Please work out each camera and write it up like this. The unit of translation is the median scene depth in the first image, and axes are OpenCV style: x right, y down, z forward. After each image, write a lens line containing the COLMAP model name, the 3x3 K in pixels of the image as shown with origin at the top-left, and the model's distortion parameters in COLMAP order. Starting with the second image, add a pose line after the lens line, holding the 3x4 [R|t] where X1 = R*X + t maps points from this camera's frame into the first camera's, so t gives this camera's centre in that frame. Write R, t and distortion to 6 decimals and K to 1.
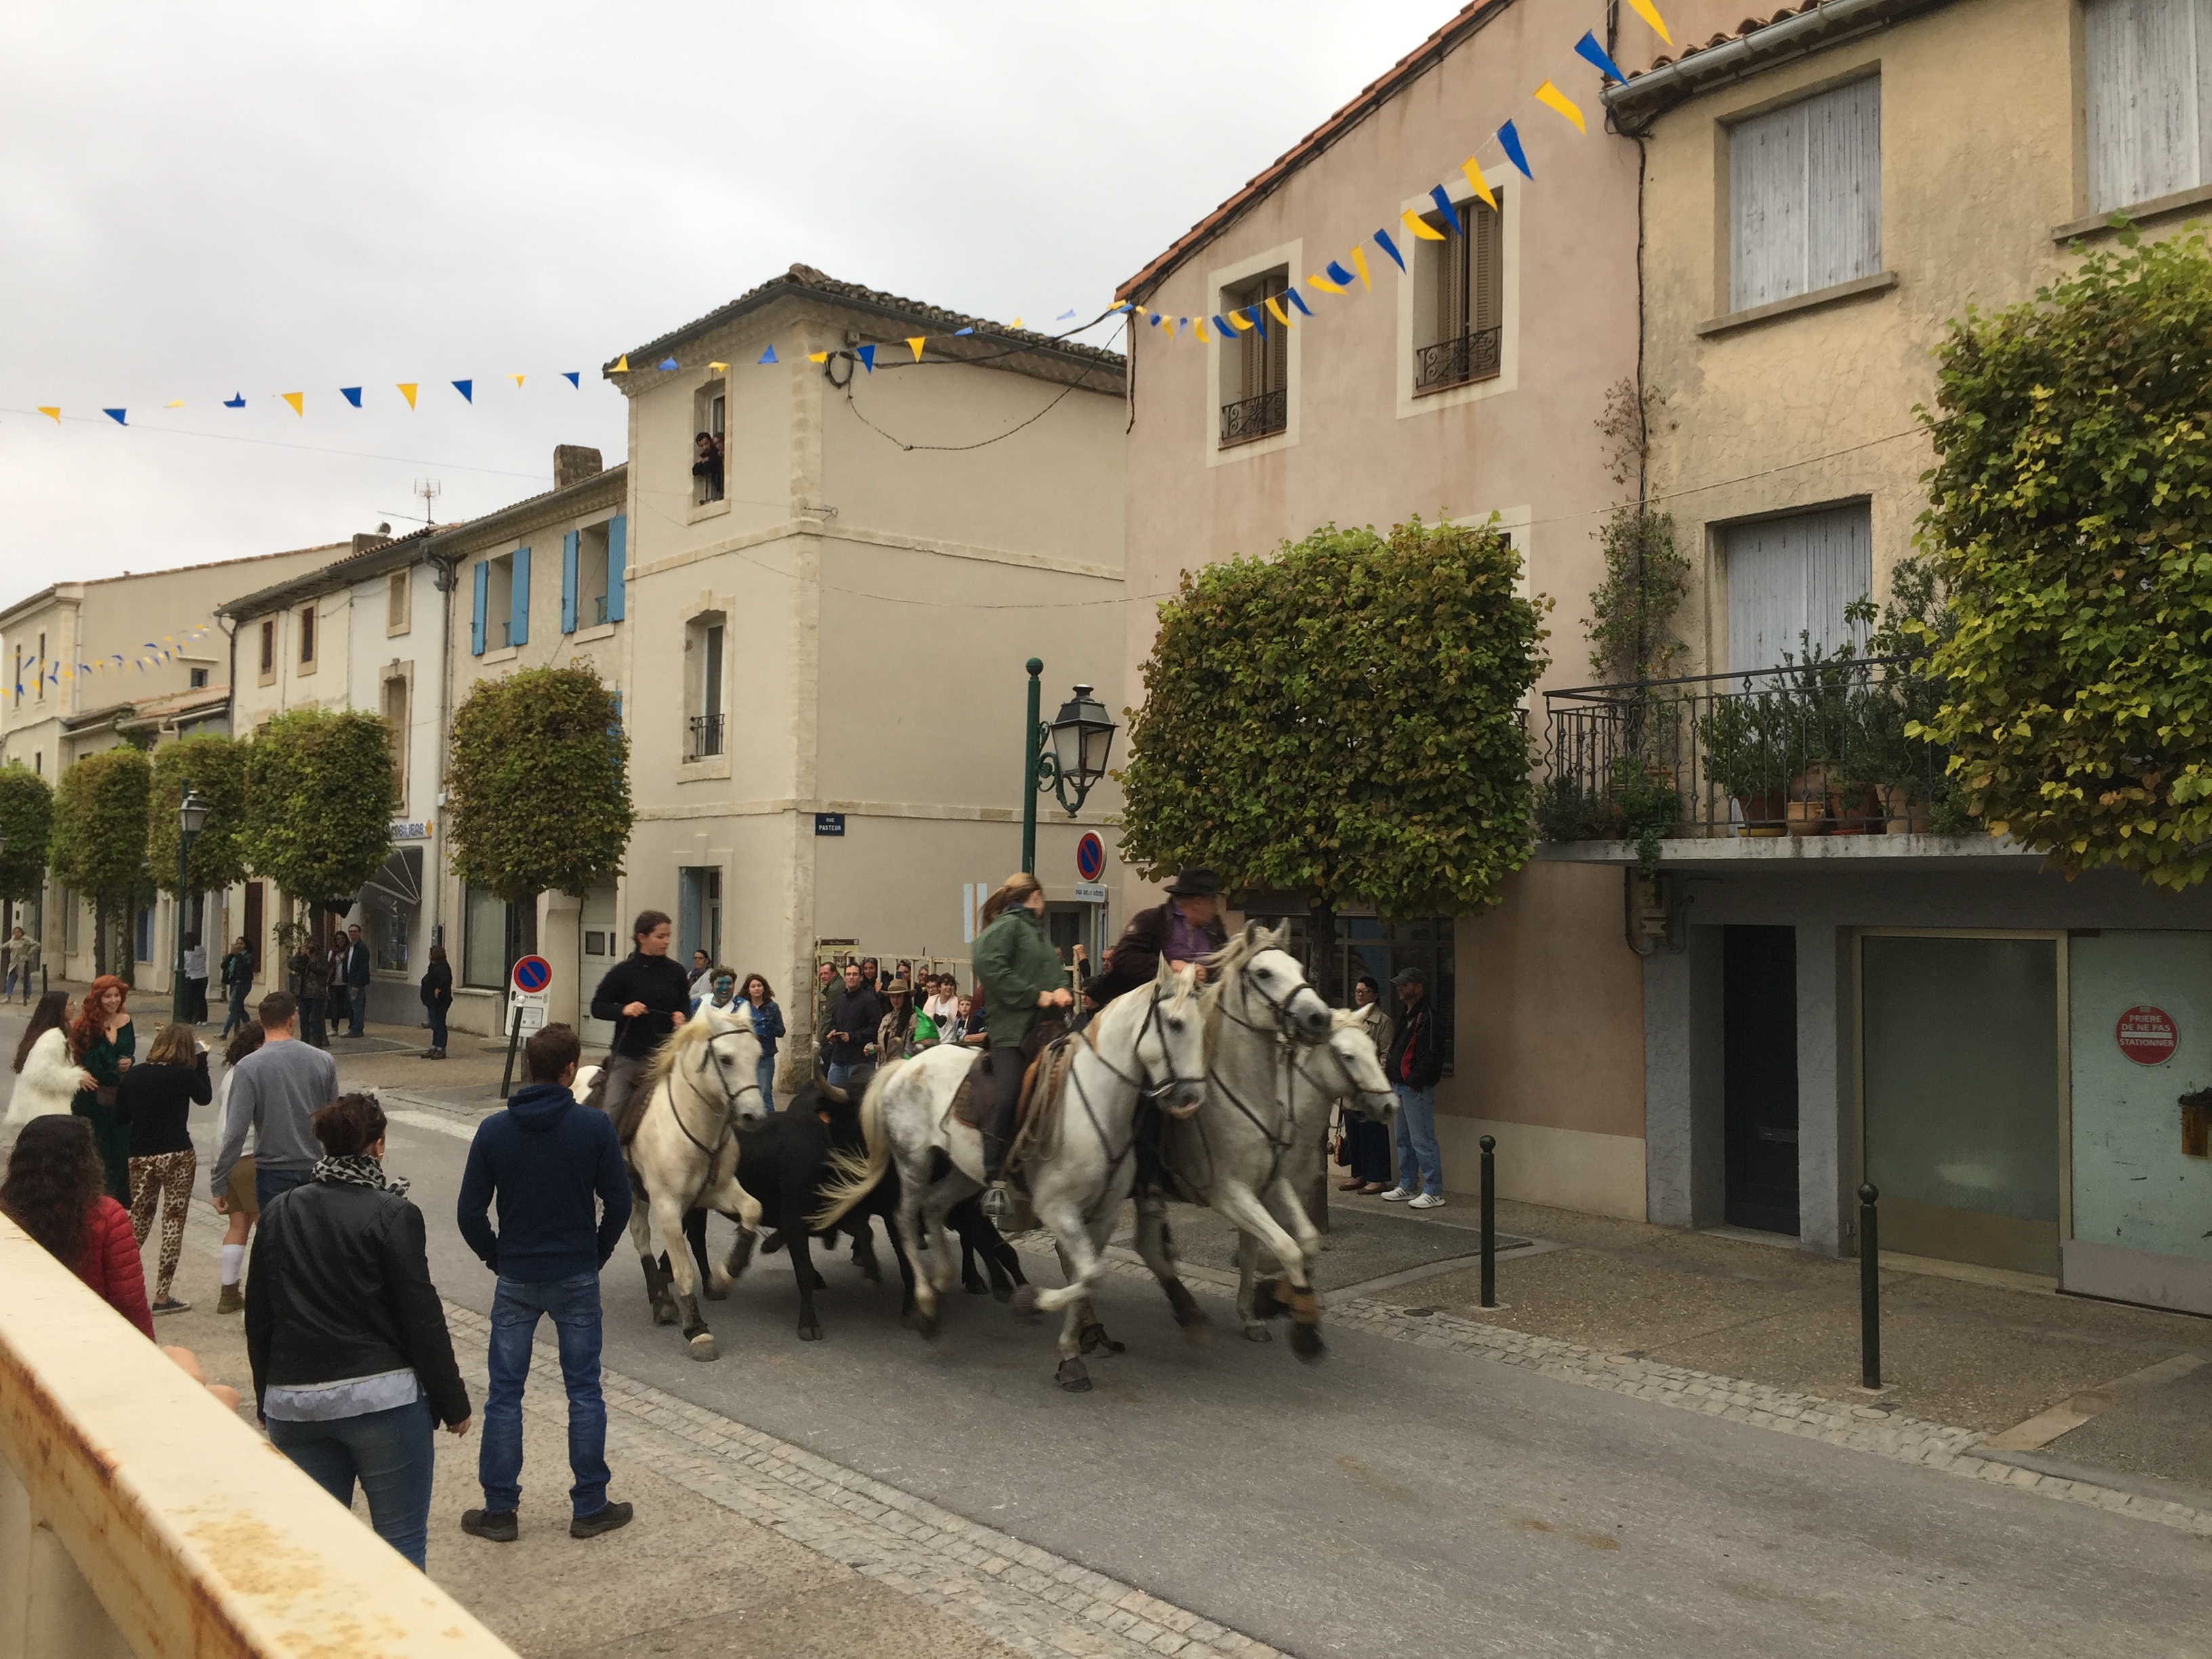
lens RADIAL K [[1864.4, 0, 1103.6], [0, 1864.4, 860.1], [0, 0, 1]] dist [0.080915, -0.145928]
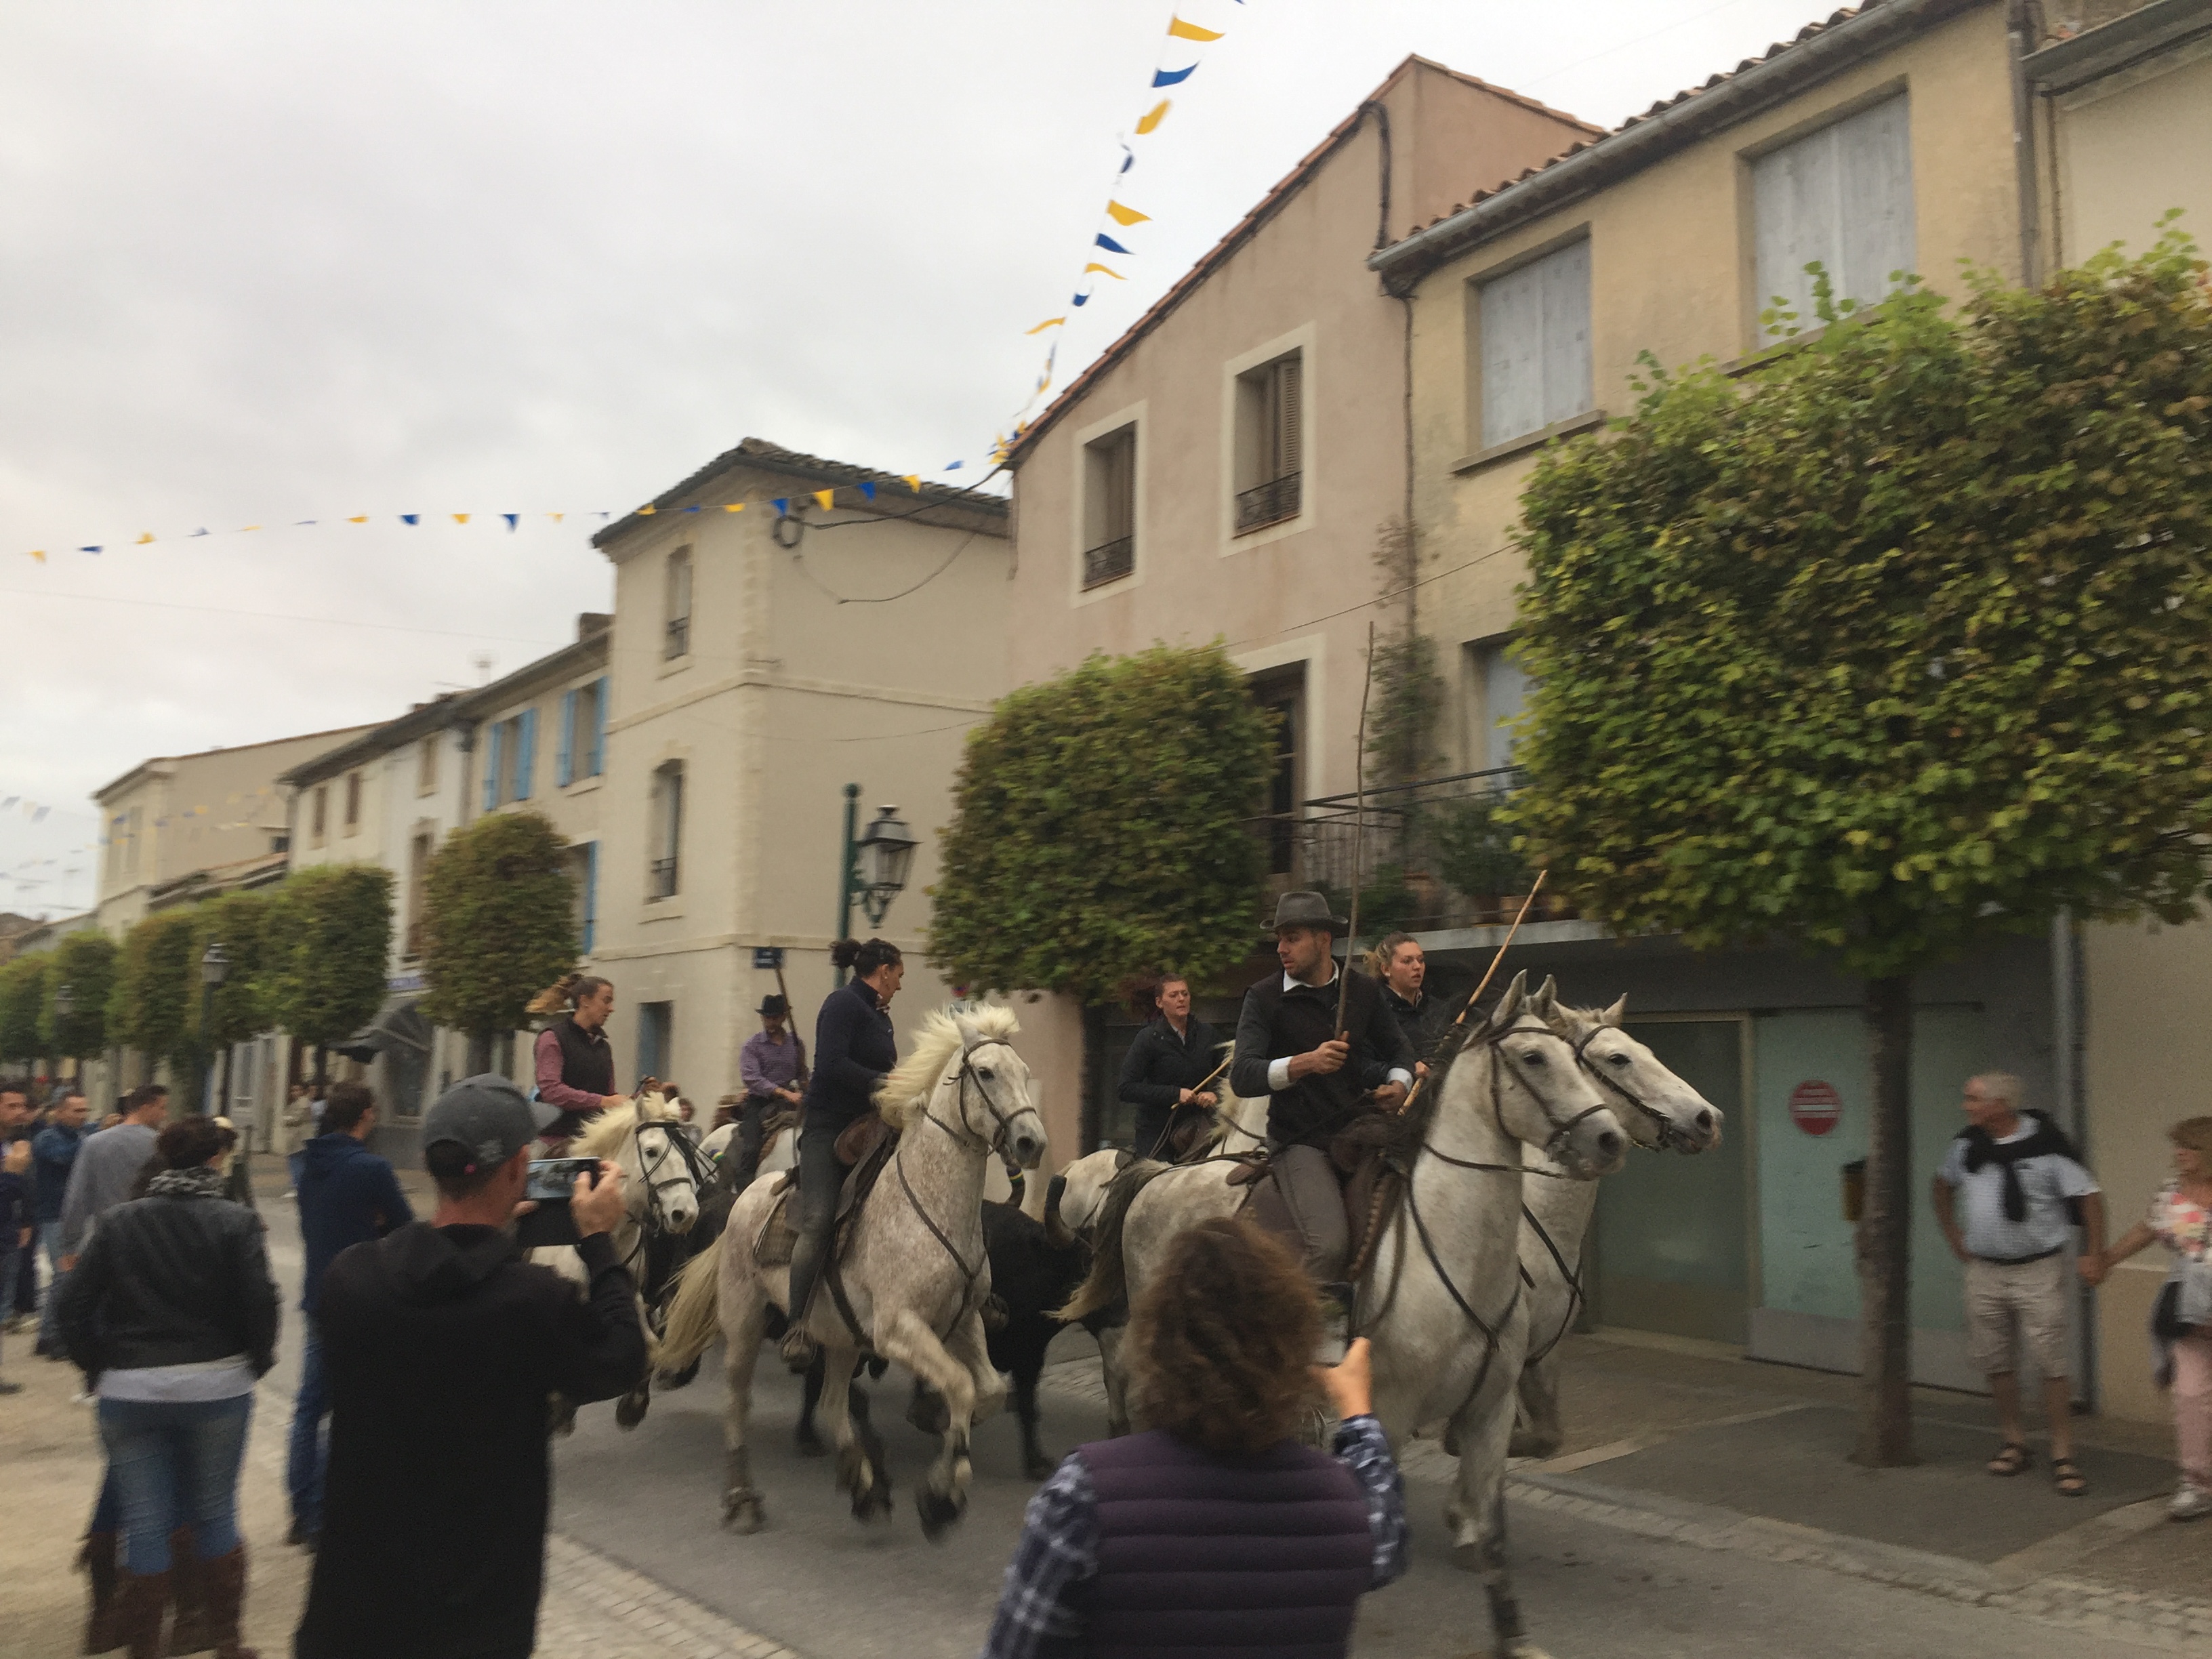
lens RADIAL K [[1902.4, 0, 1106.0], [0, 1902.4, 829.5], [0, 0, 1]] dist [0.057137, -0.104535]
pose [[0.997523, -0.020949, -0.067153, 0.155398], [0.014065, 0.994747, -0.101397, 0.027373], [0.068924, 0.100201, 0.992577, -0.067176]]
